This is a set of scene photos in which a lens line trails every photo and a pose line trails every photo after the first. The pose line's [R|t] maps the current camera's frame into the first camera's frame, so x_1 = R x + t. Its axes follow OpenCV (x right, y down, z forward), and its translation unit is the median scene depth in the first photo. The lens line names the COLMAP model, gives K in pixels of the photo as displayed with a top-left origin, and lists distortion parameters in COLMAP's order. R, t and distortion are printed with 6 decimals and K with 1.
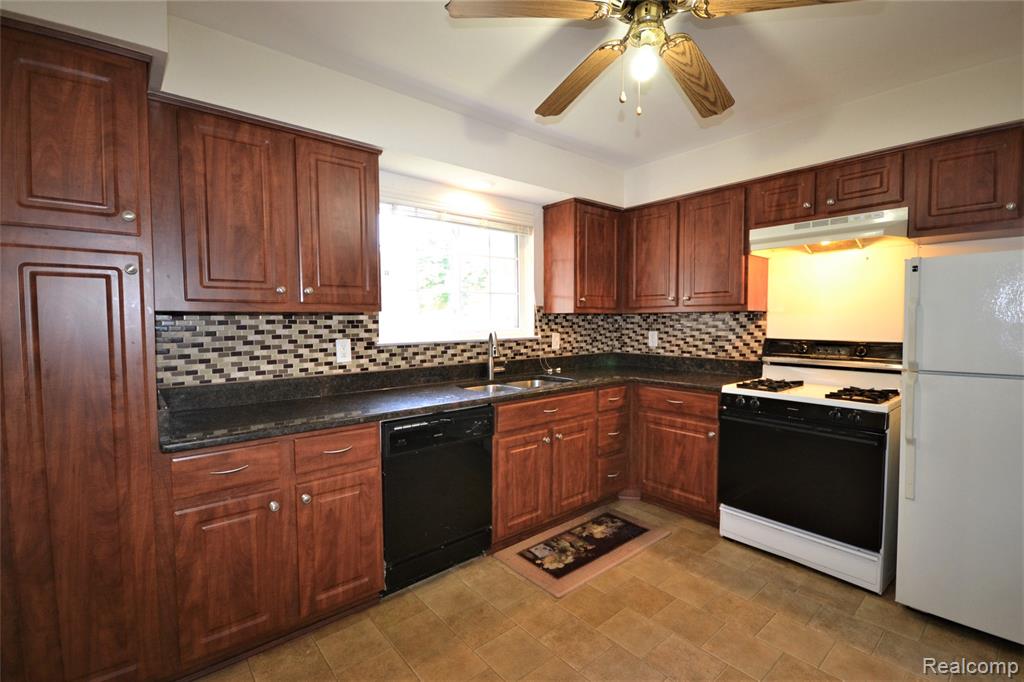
lens RADIAL K [[456.4, 0, 512.0], [0, 456.4, 341.0], [0, 0, 1]] dist [0.001160, -0.007022]
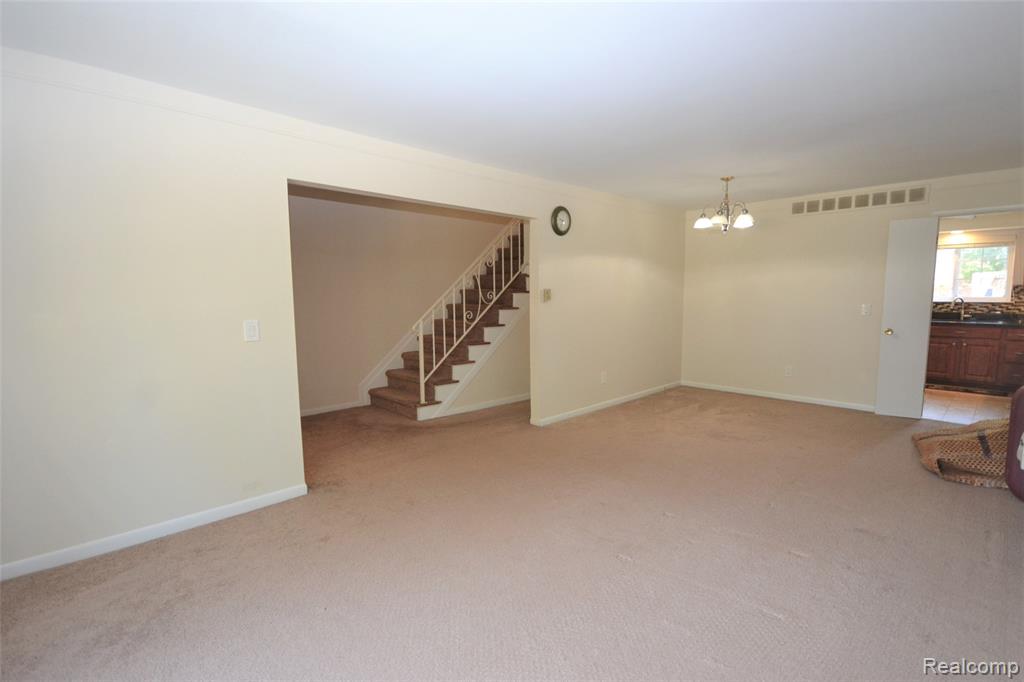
lens RADIAL K [[485.6, 0, 512.0], [0, 485.6, 341.0], [0, 0, 1]] dist [0.000389, 0.000089]
pose [[0.068592, 0.107595, -0.991826, 2.217913], [-0.040000, 0.993665, 0.105028, 0.026110], [0.996843, 0.032469, 0.072461, -1.354227]]
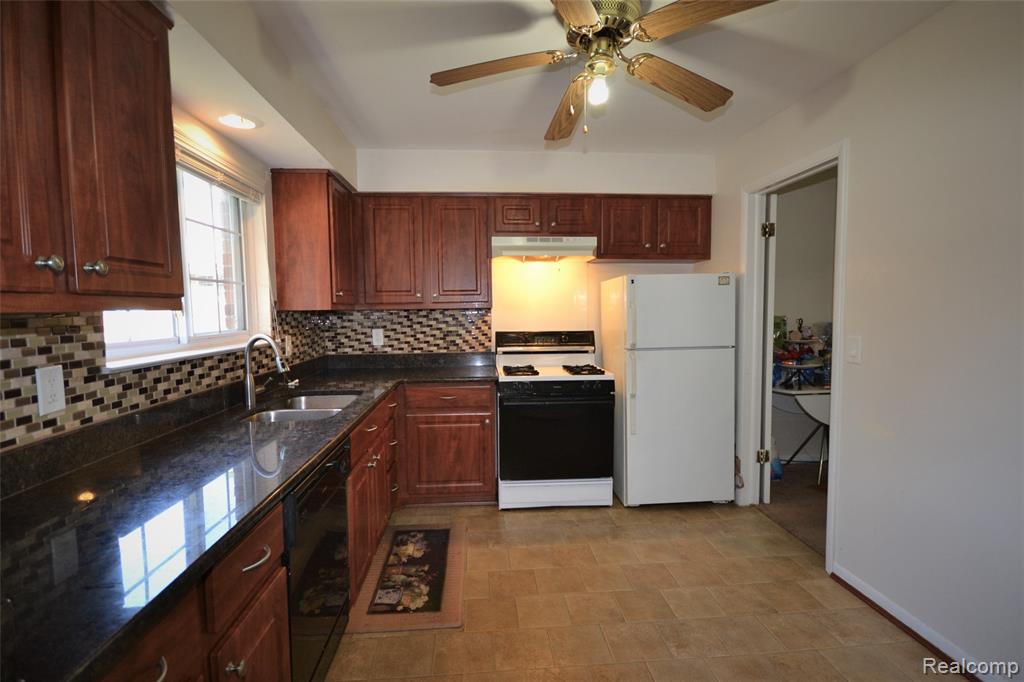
lens RADIAL K [[485.6, 0, 512.0], [0, 485.6, 341.0], [0, 0, 1]] dist [0.000389, 0.000089]
pose [[0.583036, -0.053820, 0.810662, -0.435299], [0.045736, 0.998395, 0.033390, -0.022404], [-0.811158, 0.017609, 0.584562, 0.253226]]
